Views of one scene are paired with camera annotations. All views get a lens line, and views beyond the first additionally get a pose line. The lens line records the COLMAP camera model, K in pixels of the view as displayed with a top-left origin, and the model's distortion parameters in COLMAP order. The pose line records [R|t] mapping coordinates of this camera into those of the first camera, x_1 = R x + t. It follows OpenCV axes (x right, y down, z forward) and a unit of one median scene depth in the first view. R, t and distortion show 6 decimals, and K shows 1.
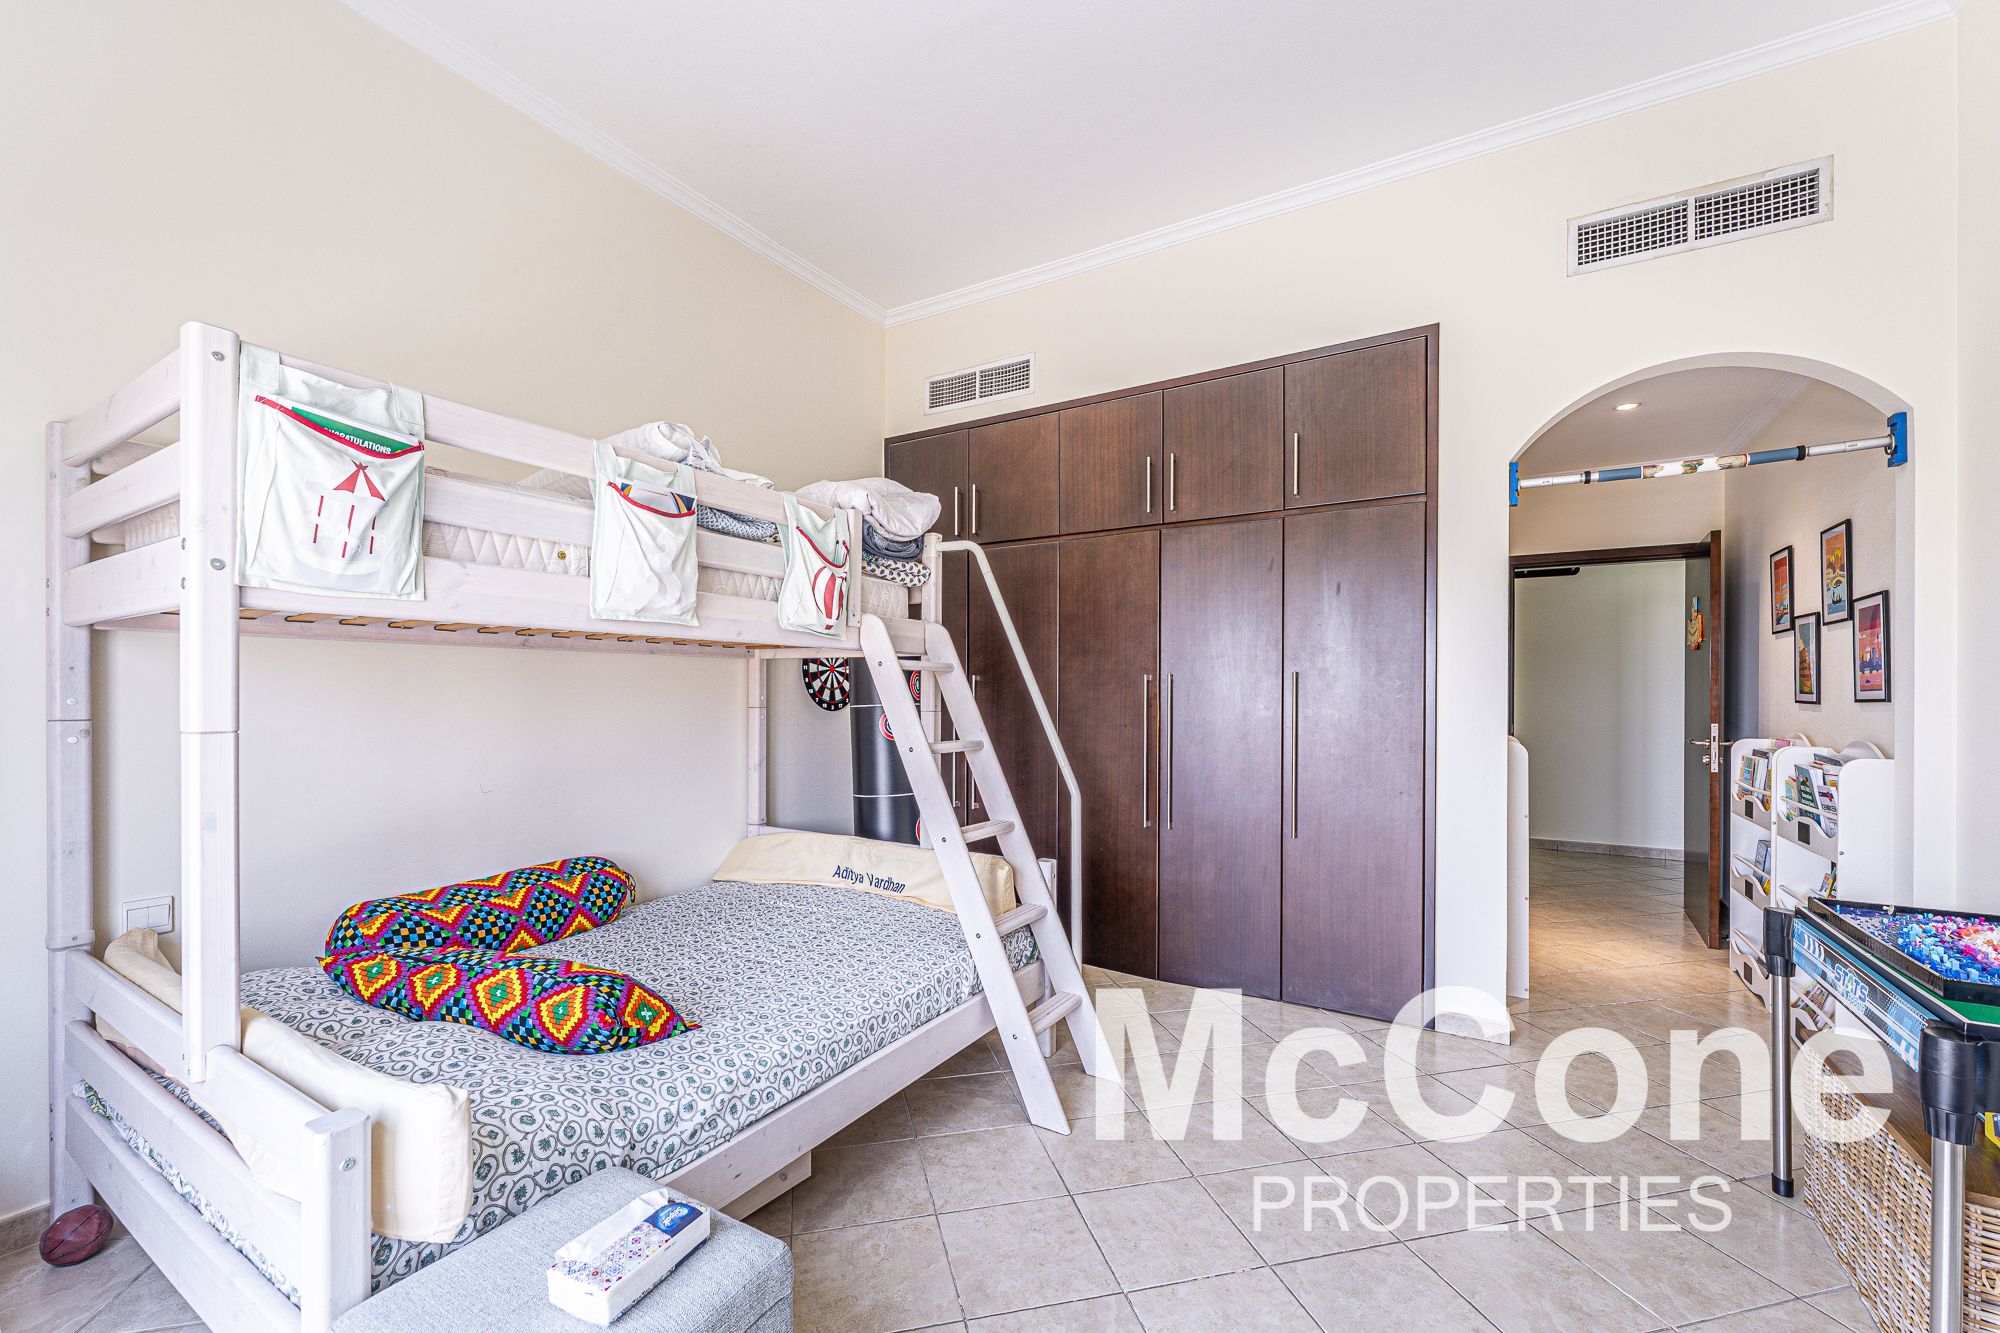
lens RADIAL K [[809.9, 0, 998.9], [0, 809.9, 687.2], [0, 0, 1]] dist [-0.001891, -0.000058]
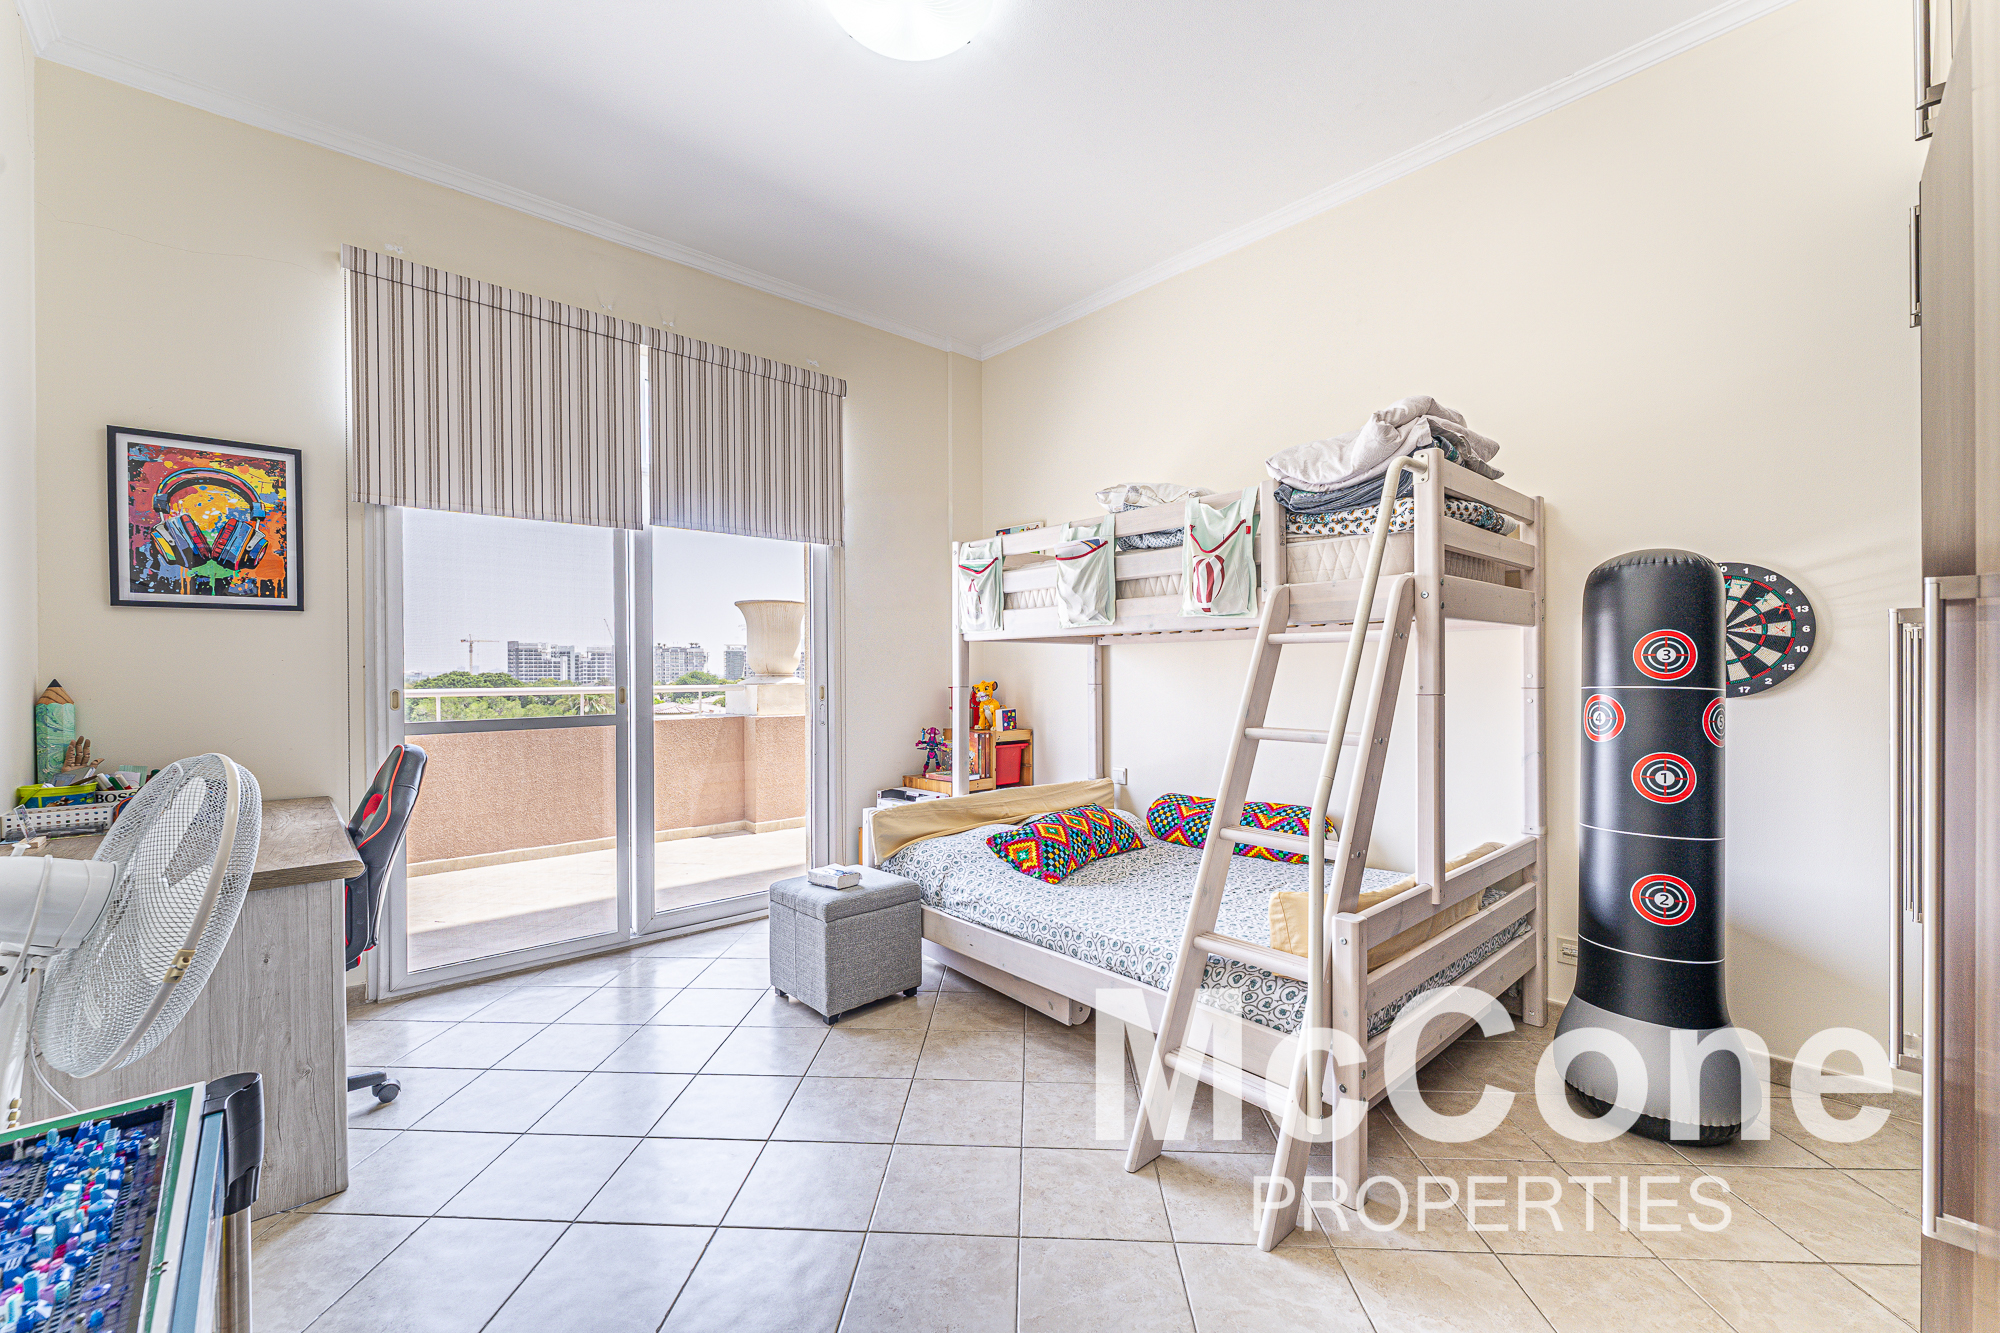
lens RADIAL K [[809.9, 0, 998.3], [0, 809.9, 678.7], [0, 0, 1]] dist [-0.001891, -0.000058]
pose [[-0.288837, 0.005549, -0.957362, 0.992472], [0.010969, 0.999937, 0.002486, 0.012472], [0.957316, -0.009783, -0.288879, 1.152737]]
